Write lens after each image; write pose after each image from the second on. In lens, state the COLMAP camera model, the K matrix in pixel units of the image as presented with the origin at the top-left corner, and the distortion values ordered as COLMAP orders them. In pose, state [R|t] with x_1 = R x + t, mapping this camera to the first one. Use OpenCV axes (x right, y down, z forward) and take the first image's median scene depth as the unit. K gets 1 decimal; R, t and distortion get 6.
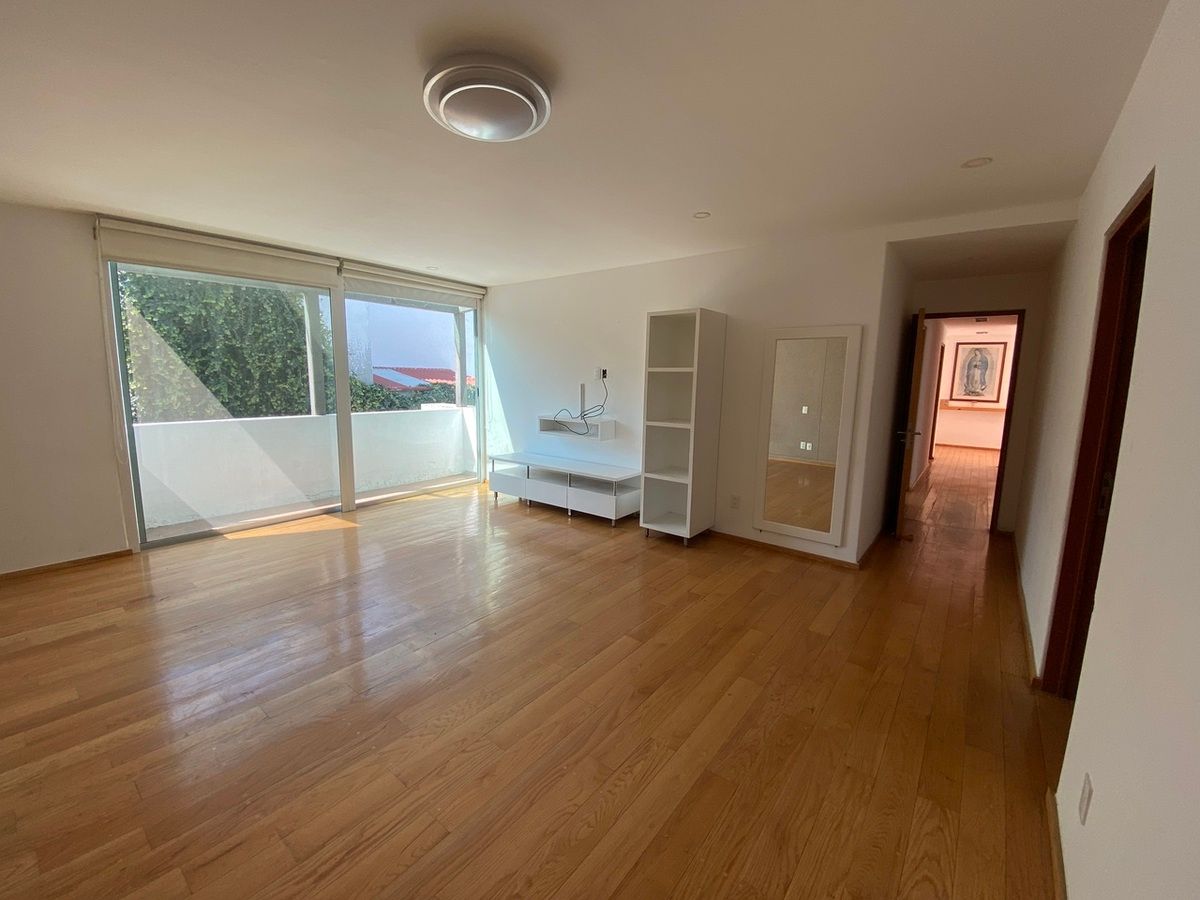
lens RADIAL K [[486.6, 0, 591.1], [0, 486.6, 439.9], [0, 0, 1]] dist [0.014330, -0.011670]
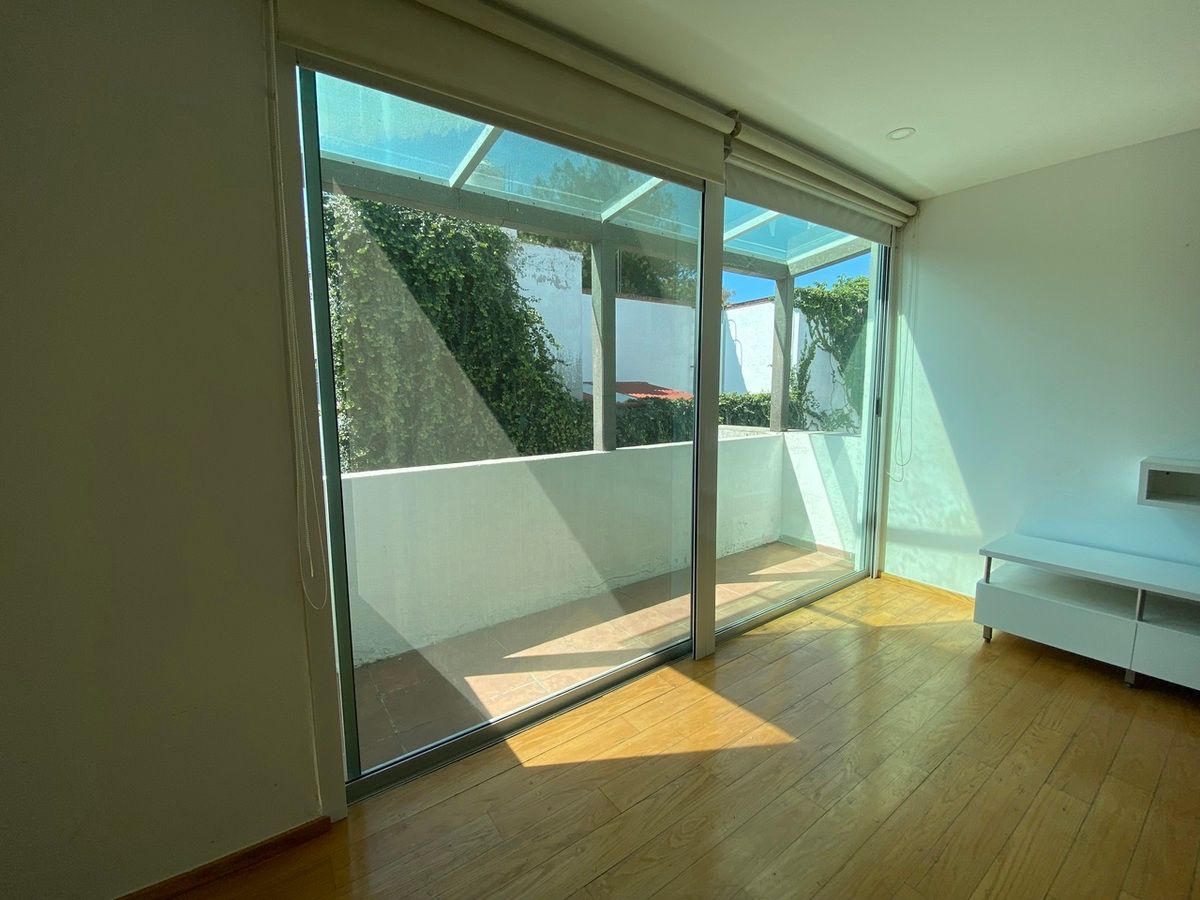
lens RADIAL K [[486.6, 0, 601.4], [0, 486.6, 443.9], [0, 0, 1]] dist [0.014330, -0.011670]
pose [[0.962468, 0.006239, -0.271324, -0.375213], [-0.012850, 0.999662, -0.022599, -0.042506], [0.271091, 0.025237, 0.962223, 0.403909]]
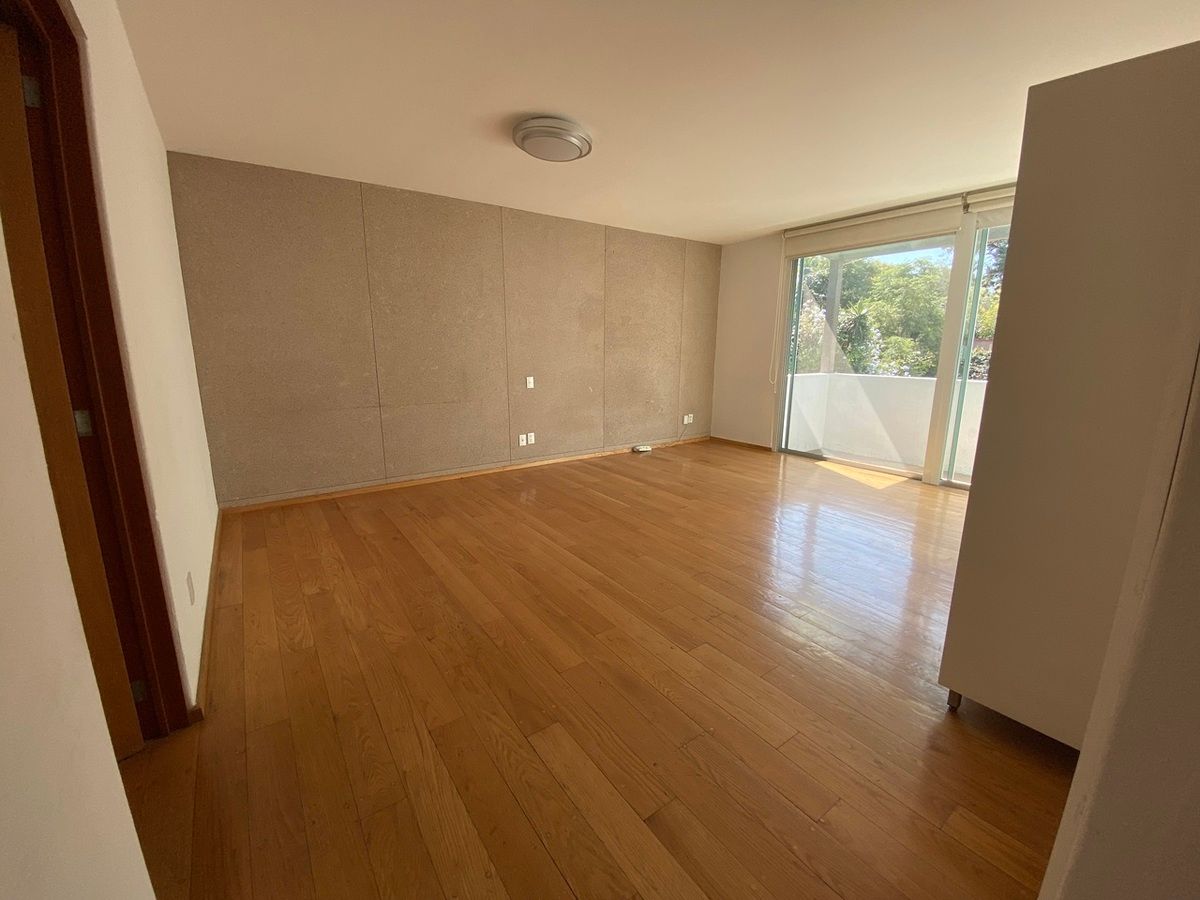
lens RADIAL K [[486.6, 0, 608.1], [0, 486.6, 451.2], [0, 0, 1]] dist [0.014330, -0.011670]
pose [[-0.274608, 0.181236, -0.944322, 0.411633], [-0.133471, 0.965385, 0.224092, -0.030305], [0.952248, 0.187577, -0.240912, 0.510884]]
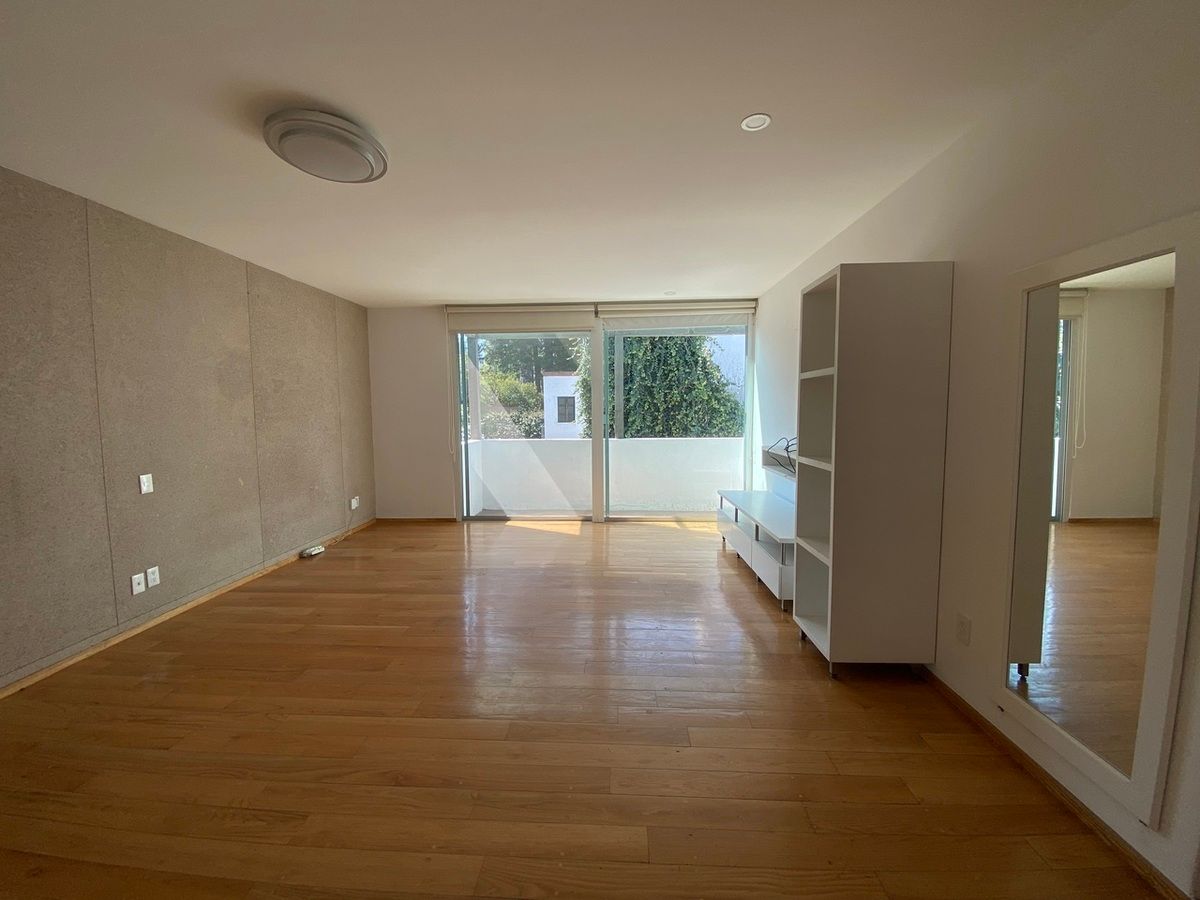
lens RADIAL K [[486.6, 0, 594.5], [0, 486.6, 434.0], [0, 0, 1]] dist [0.014330, -0.011670]
pose [[0.578216, 0.018450, -0.815675, 0.324172], [-0.085177, 0.995646, -0.037859, -0.012034], [0.811425, 0.091368, 0.577270, 0.262355]]
